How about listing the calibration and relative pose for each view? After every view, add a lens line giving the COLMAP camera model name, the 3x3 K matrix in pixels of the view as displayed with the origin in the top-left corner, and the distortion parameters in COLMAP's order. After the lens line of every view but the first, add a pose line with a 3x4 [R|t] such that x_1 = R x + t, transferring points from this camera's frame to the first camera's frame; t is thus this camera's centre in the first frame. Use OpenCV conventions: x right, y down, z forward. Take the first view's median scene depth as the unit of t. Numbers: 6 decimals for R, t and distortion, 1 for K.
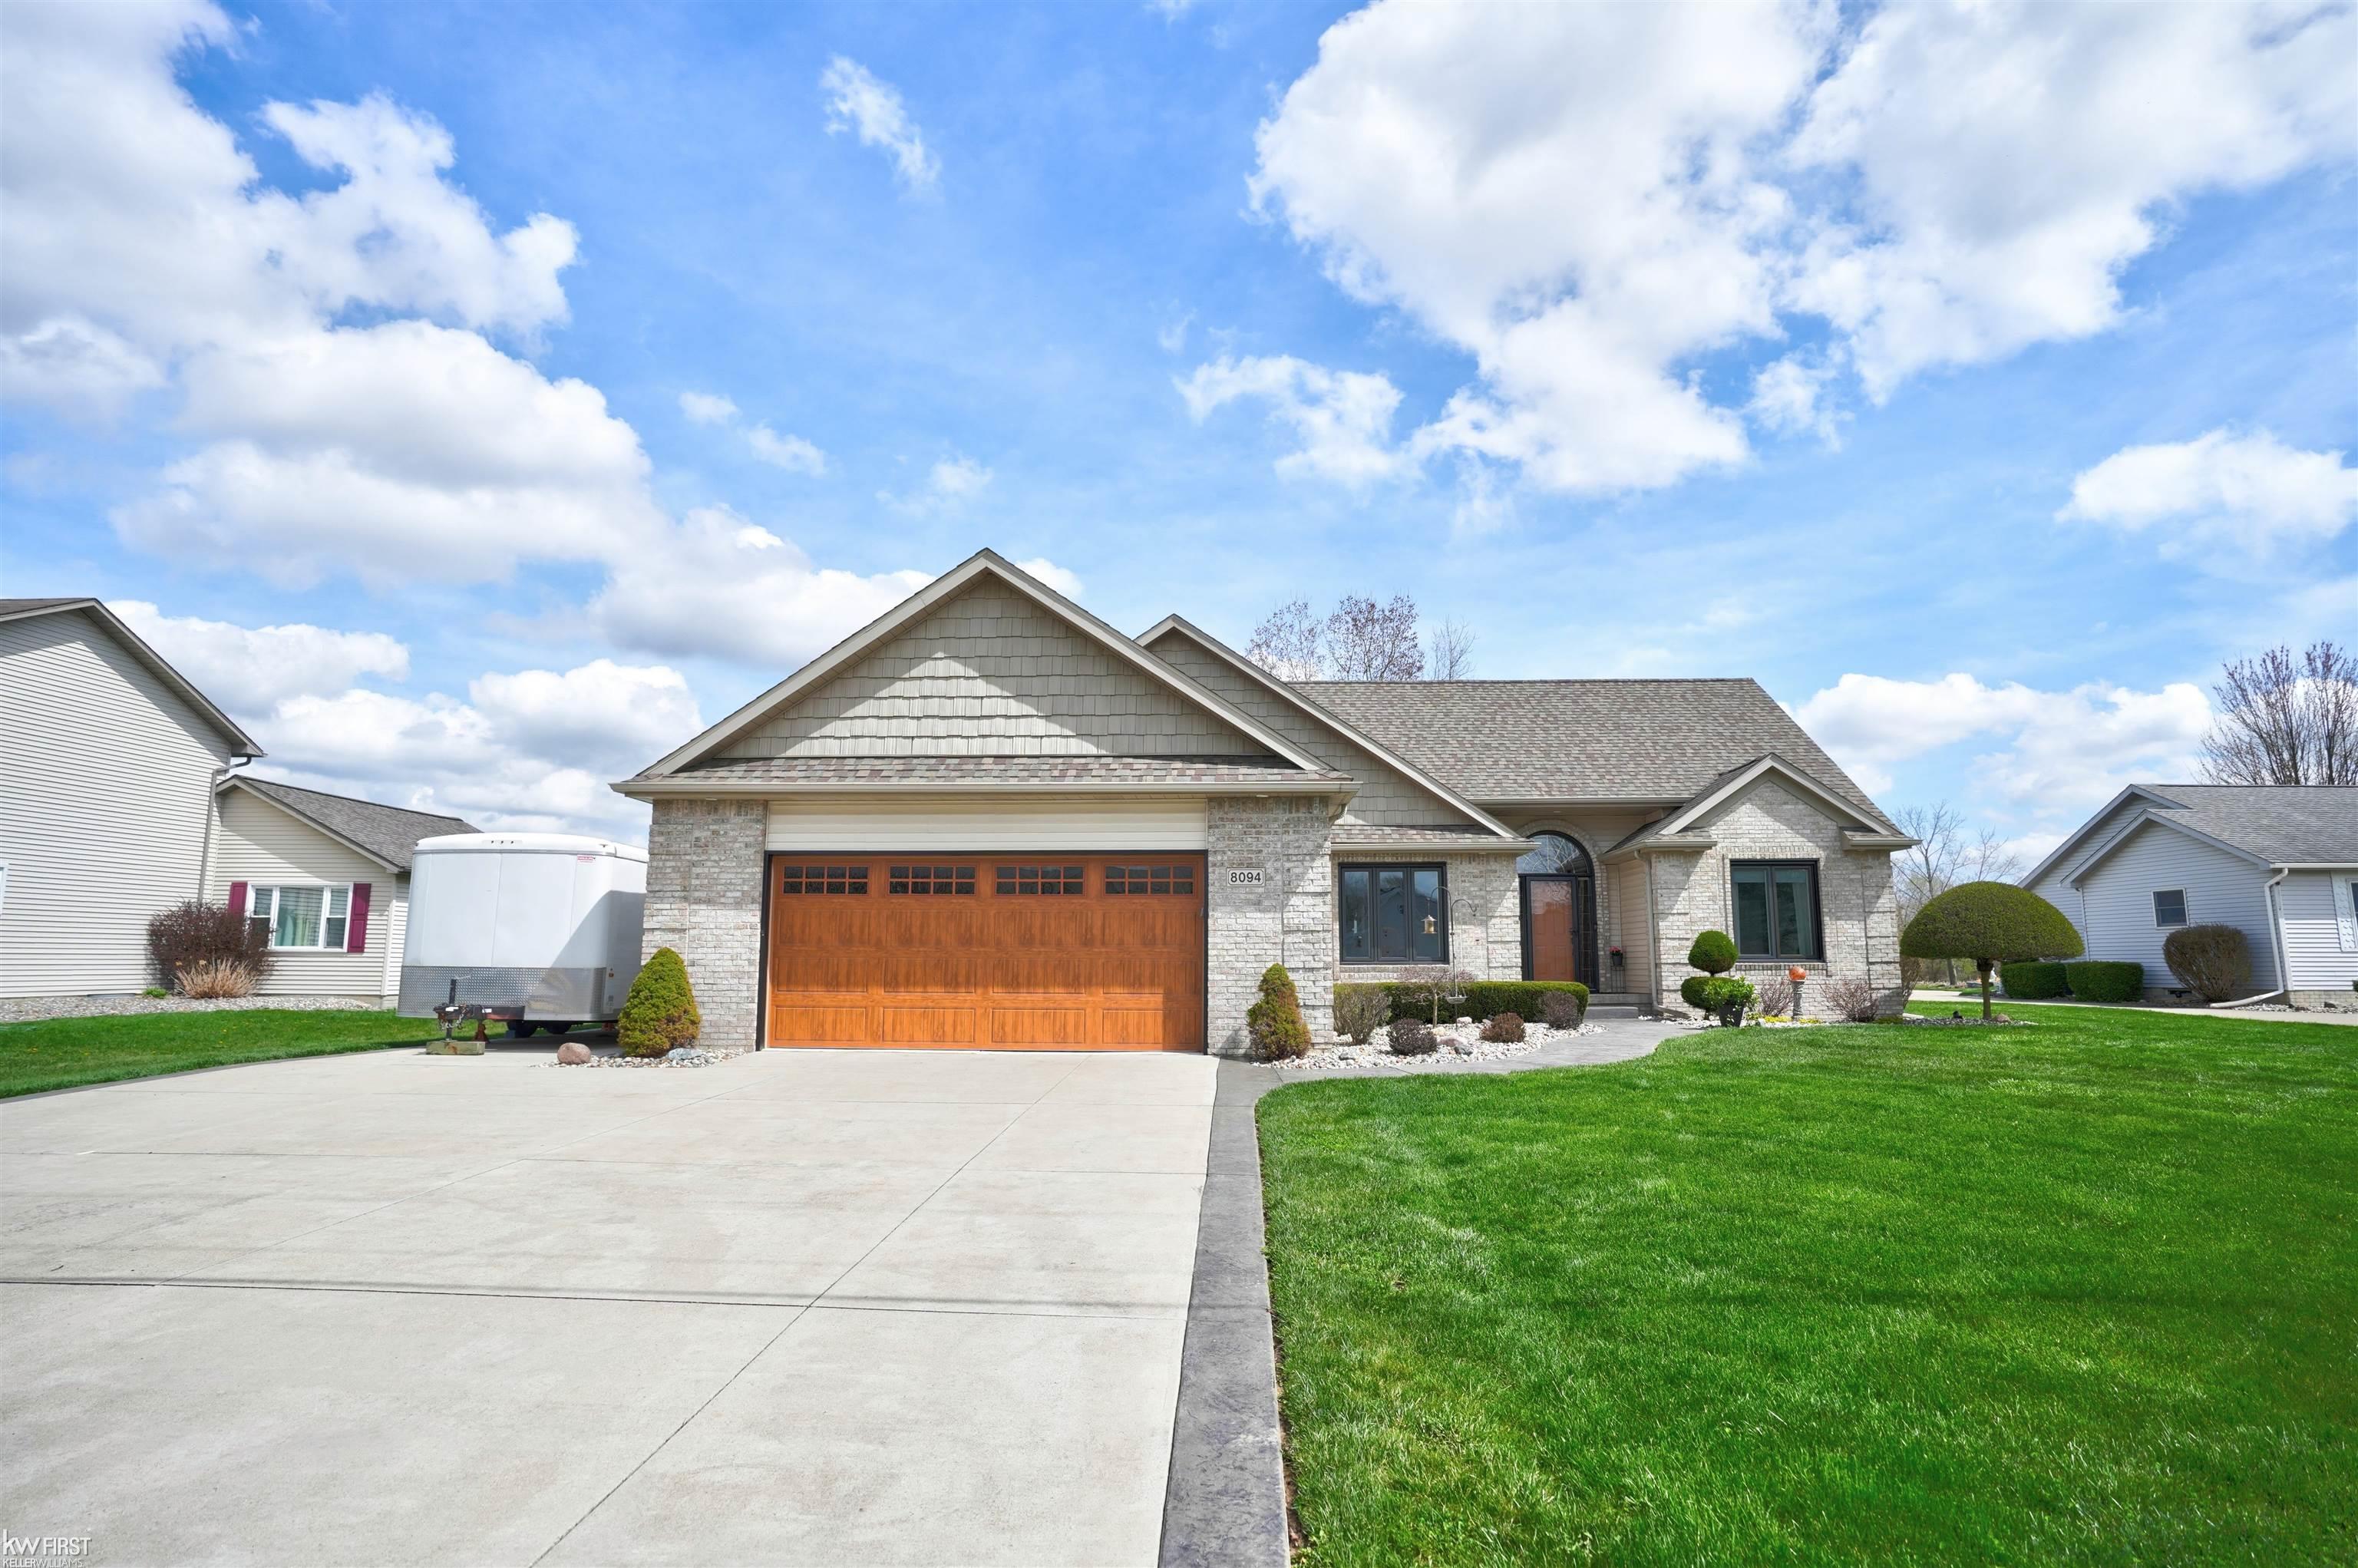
lens RADIAL K [[1111.8, 0, 1187.9], [0, 1111.8, 793.4], [0, 0, 1]] dist [-0.047049, 0.000177]
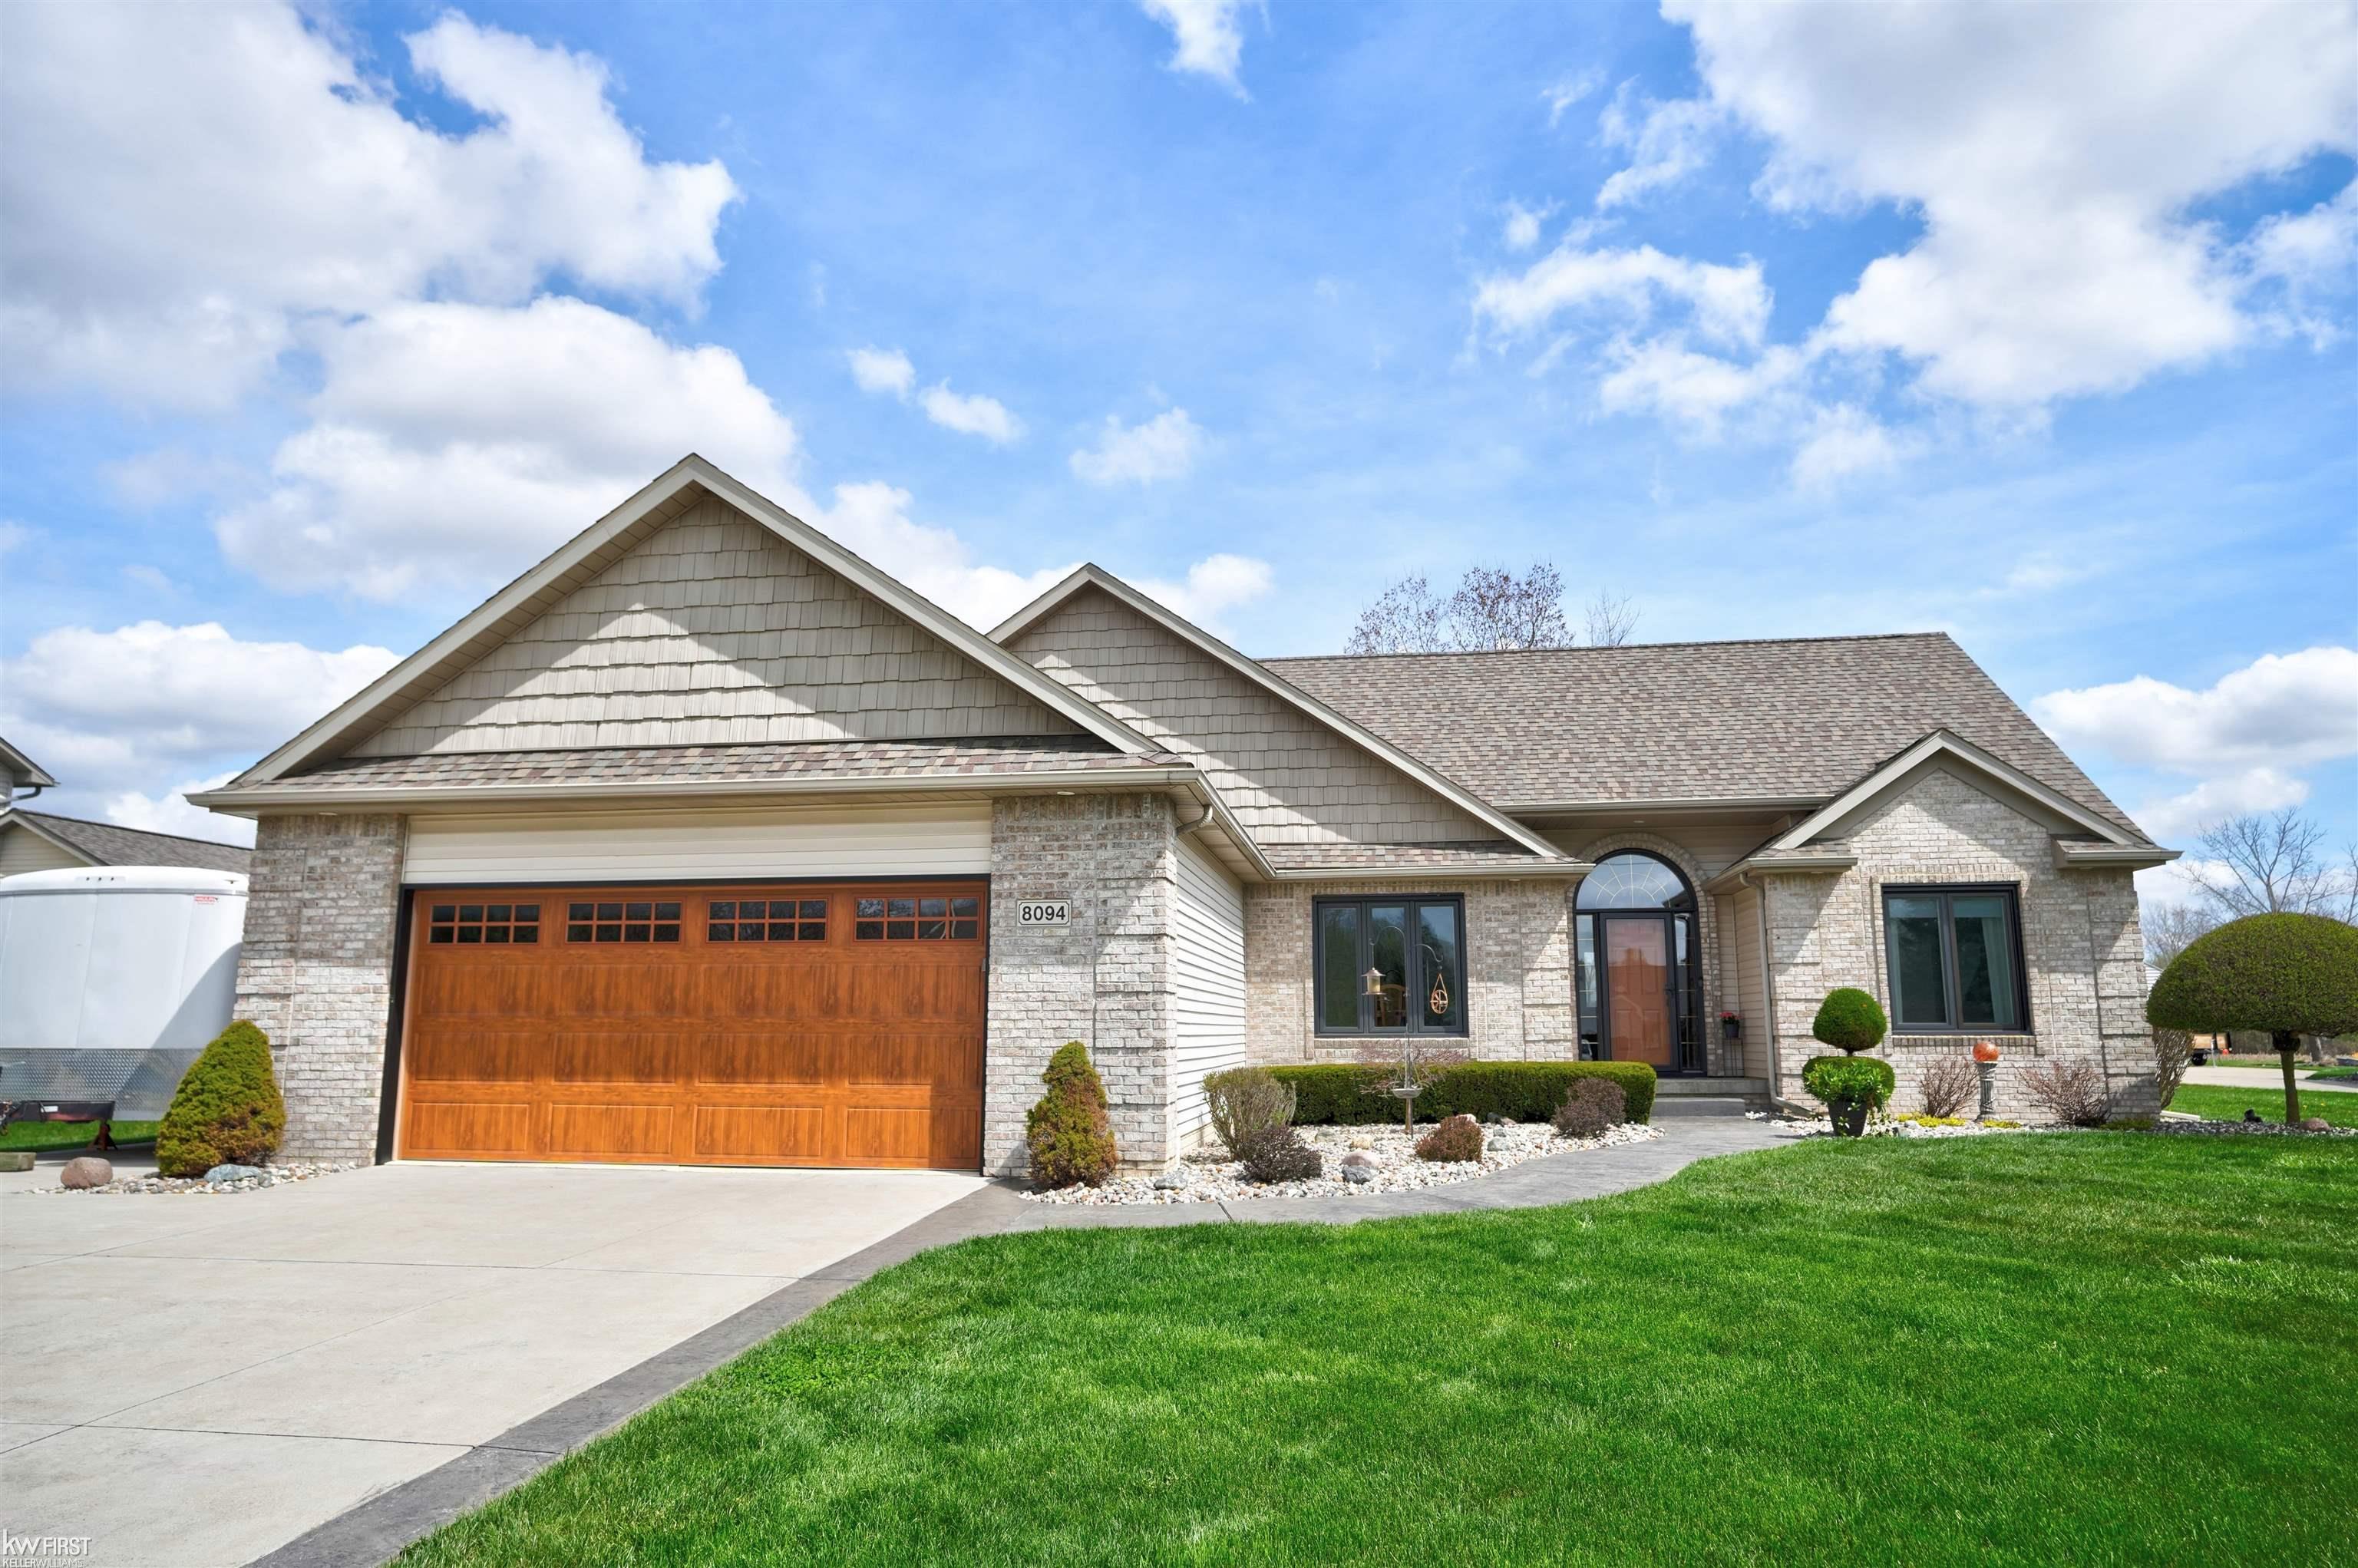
lens RADIAL K [[1349.8, 0, 1179.0], [0, 1349.8, 784.0], [0, 0, 1]] dist [-0.018534, 0.003287]
pose [[0.995082, -0.020459, -0.096915, 0.206324], [0.017683, 0.999411, -0.029418, 0.021237], [0.097460, 0.027560, 0.994858, 0.176252]]
